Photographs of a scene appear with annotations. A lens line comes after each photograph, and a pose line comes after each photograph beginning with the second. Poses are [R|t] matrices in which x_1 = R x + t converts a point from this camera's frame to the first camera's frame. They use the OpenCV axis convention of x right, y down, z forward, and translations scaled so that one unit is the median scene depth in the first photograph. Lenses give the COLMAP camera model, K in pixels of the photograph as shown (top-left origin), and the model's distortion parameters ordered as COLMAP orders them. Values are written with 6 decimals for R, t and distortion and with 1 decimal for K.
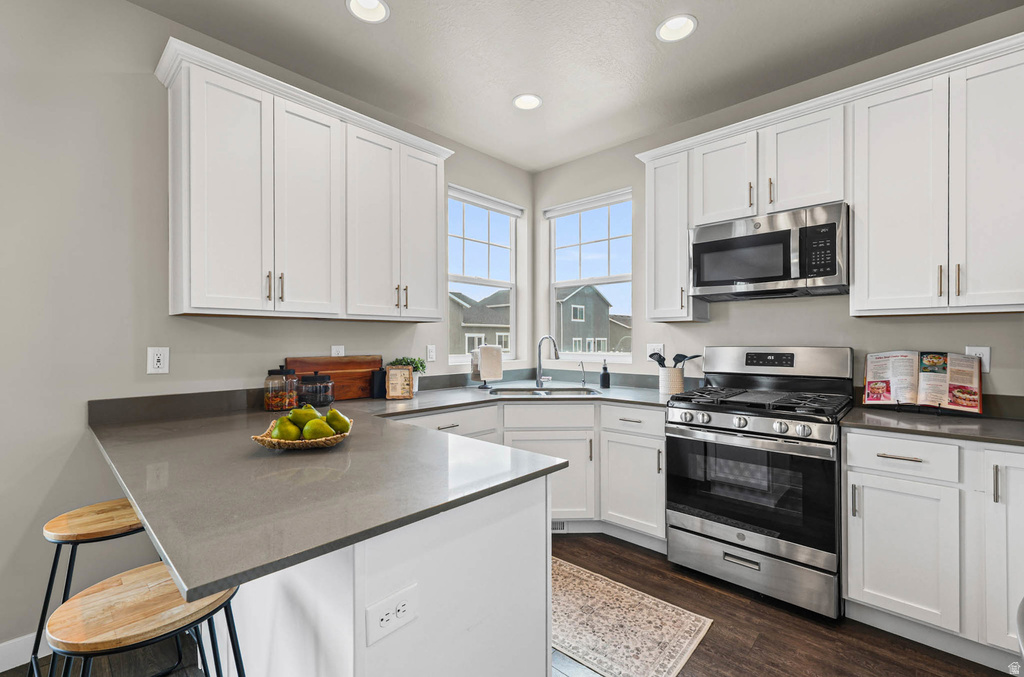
lens RADIAL K [[427.0, 0, 507.0], [0, 427.0, 338.6], [0, 0, 1]] dist [-0.002460, -0.000295]
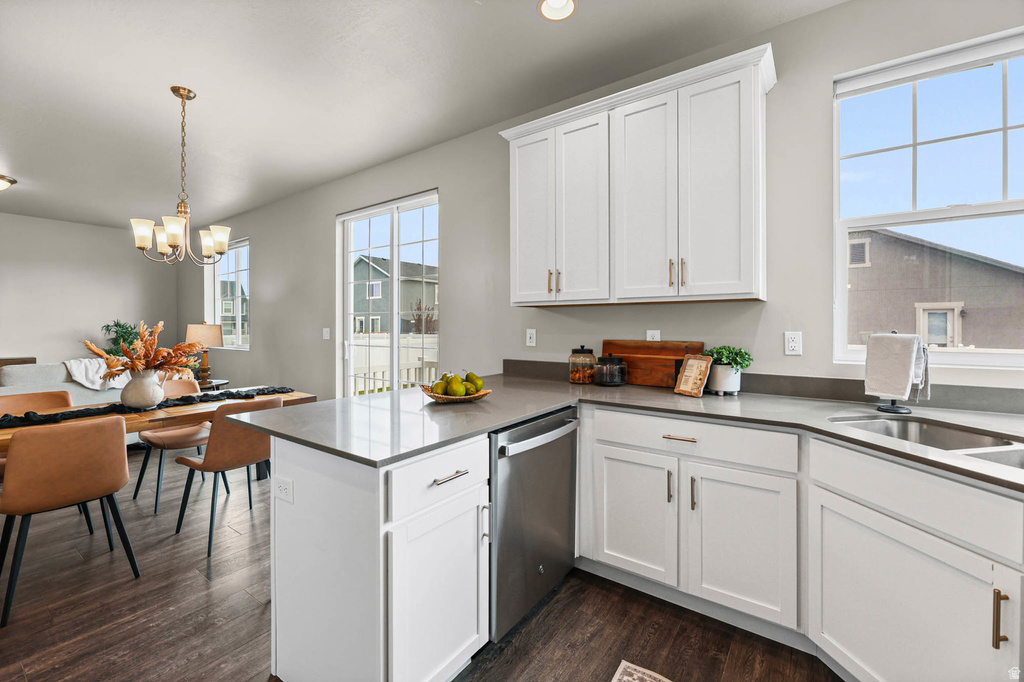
lens RADIAL K [[427.0, 0, 499.4], [0, 427.0, 327.0], [0, 0, 1]] dist [-0.002460, -0.000295]
pose [[0.134313, 0.003031, -0.990934, 0.597143], [0.001173, 0.999994, 0.003217, 0.007217], [0.990938, -0.001595, 0.134309, 0.599242]]
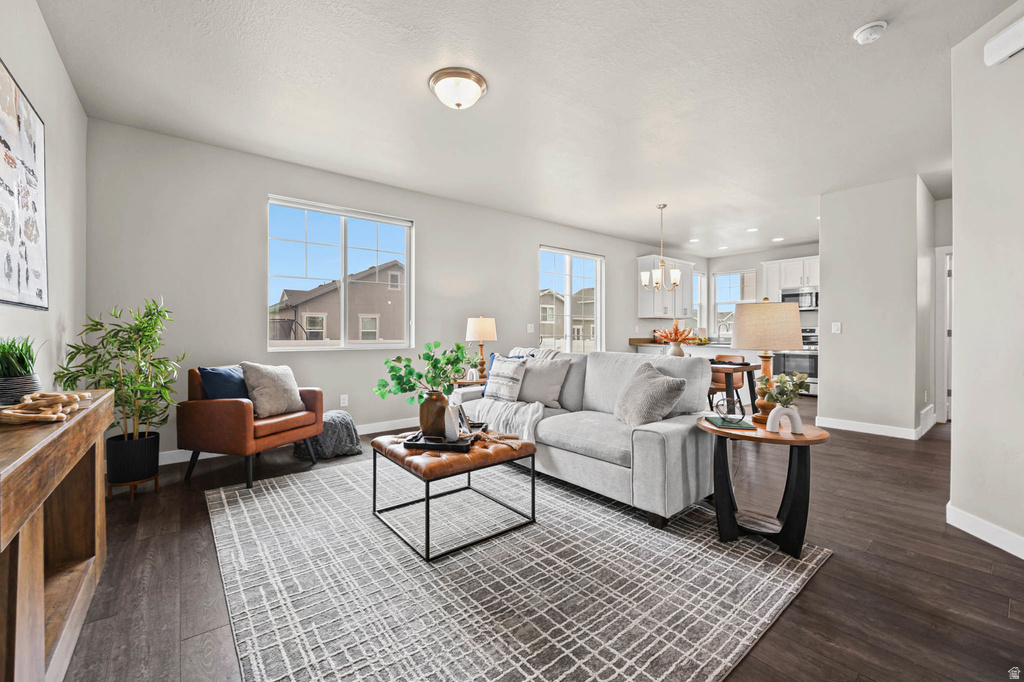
lens RADIAL K [[427.0, 0, 488.8], [0, 427.0, 330.3], [0, 0, 1]] dist [-0.002460, -0.000295]
pose [[0.988172, 0.005213, -0.153264, -1.384189], [-0.005491, 0.999984, -0.001391, 0.065943], [0.153254, 0.002216, 0.988184, -2.780824]]
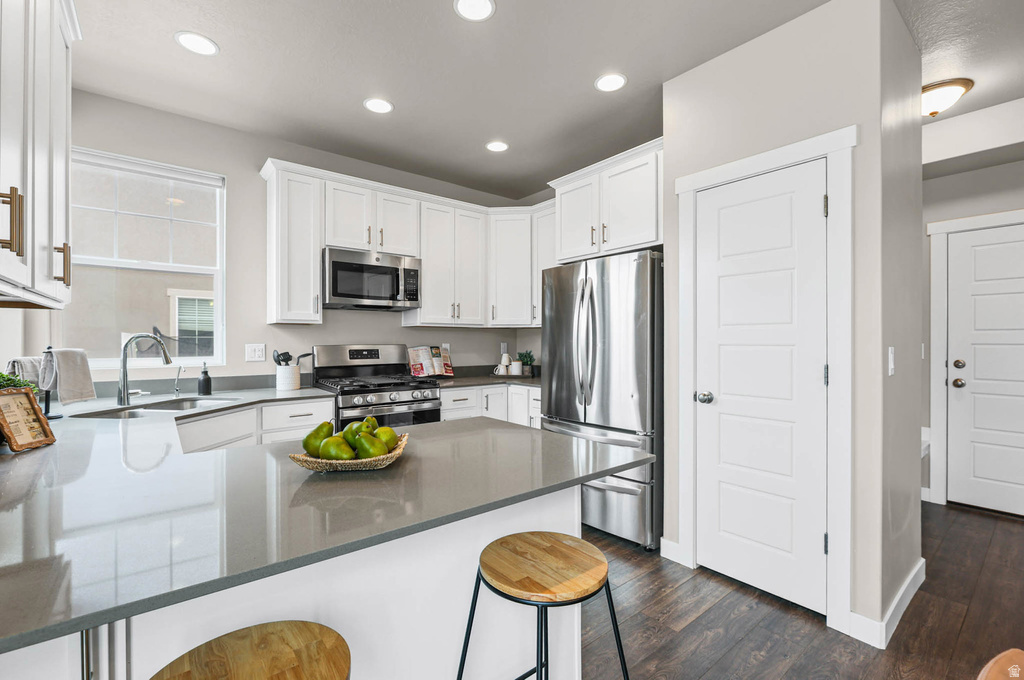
lens RADIAL K [[445.4, 0, 520.7], [0, 445.4, 339.6], [0, 0, 1]] dist [0.002958, -0.000667]
pose [[0.114850, 0.003687, 0.993376, -0.851538], [-0.002085, 0.999992, -0.003471, 0.005910], [-0.993381, -0.001673, 0.114857, 0.365473]]
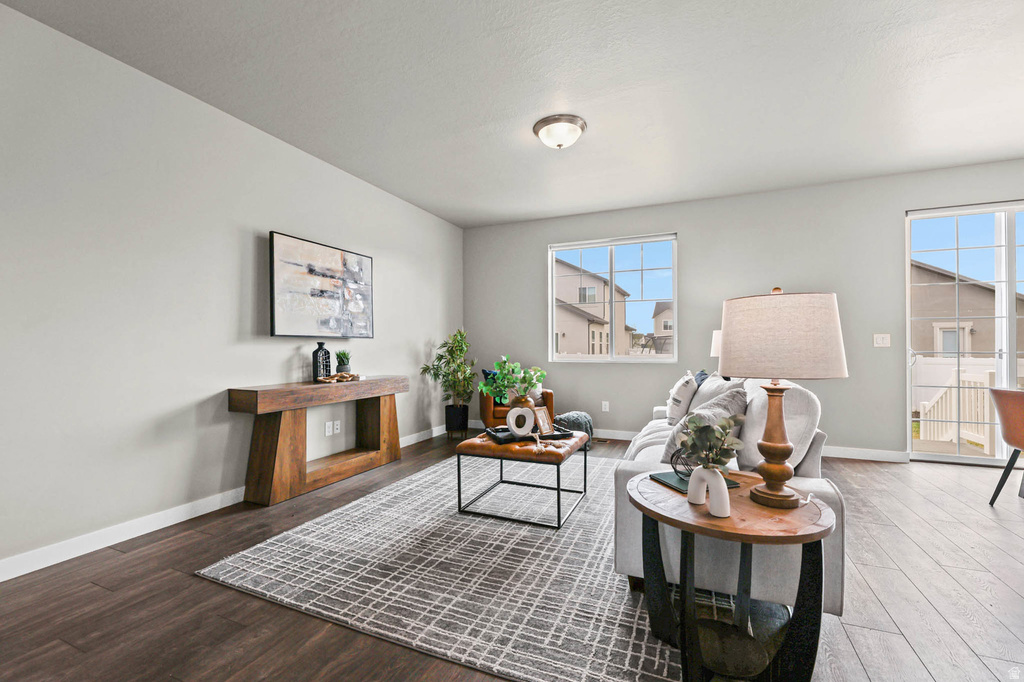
lens RADIAL K [[427.0, 0, 512.2], [0, 427.0, 344.0], [0, 0, 1]] dist [-0.002460, -0.000295]
pose [[0.340168, -0.003312, -0.940359, -0.312745], [0.001694, 0.999994, -0.002909, 0.062593], [0.940363, -0.000603, 0.340172, -2.133092]]
